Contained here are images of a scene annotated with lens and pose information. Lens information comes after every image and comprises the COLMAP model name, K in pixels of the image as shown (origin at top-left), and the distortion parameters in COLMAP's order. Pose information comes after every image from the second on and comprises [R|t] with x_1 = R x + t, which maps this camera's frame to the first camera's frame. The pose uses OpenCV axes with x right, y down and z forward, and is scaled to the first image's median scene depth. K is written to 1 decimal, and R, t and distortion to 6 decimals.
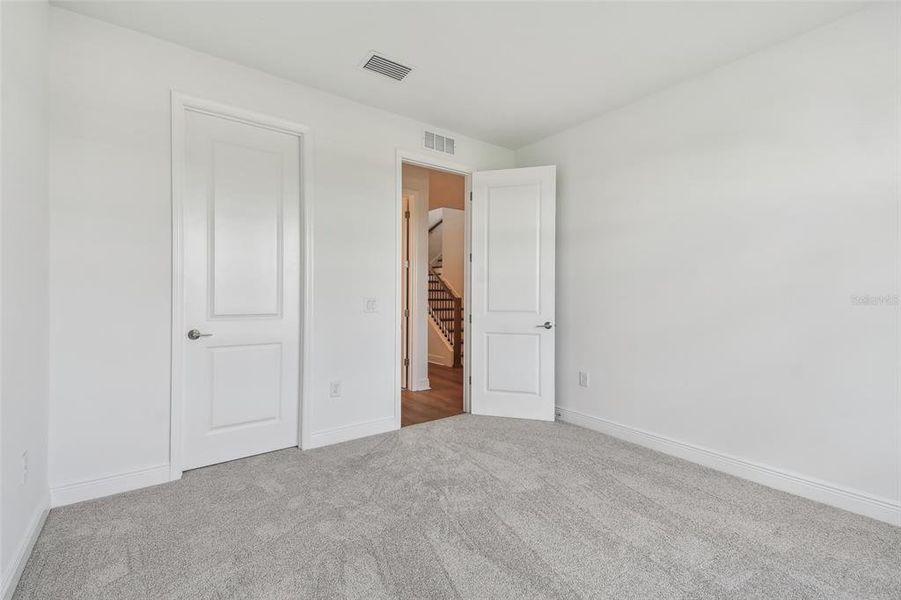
lens RADIAL K [[416.4, 0, 447.8], [0, 416.4, 297.8], [0, 0, 1]] dist [0.047939, -0.015880]
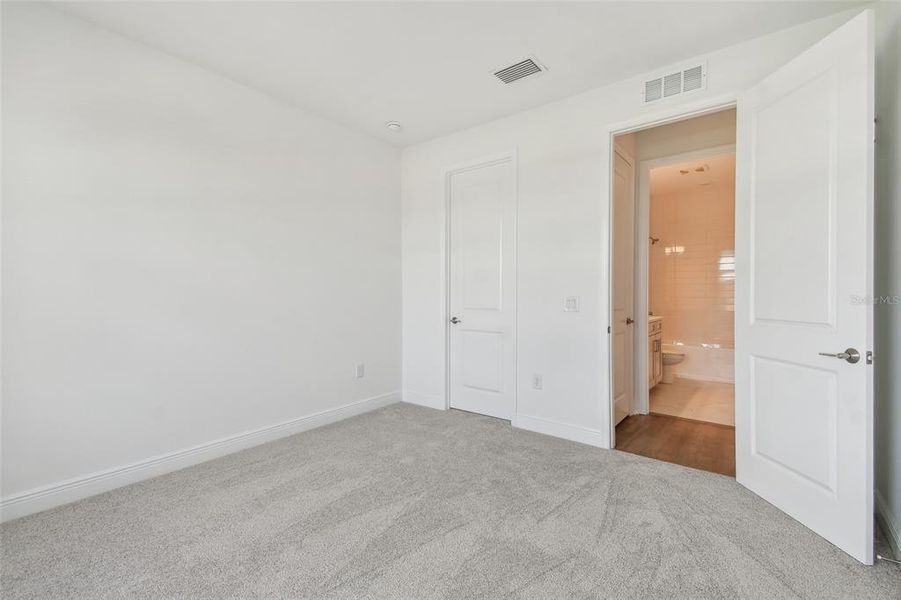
lens RADIAL K [[416.4, 0, 447.8], [0, 416.4, 297.8], [0, 0, 1]] dist [0.047939, -0.015880]
pose [[0.235412, 0.003937, -0.971888, 0.687128], [-0.002805, 0.999990, 0.003371, 0.000404], [0.971892, 0.001932, 0.235420, 0.503573]]
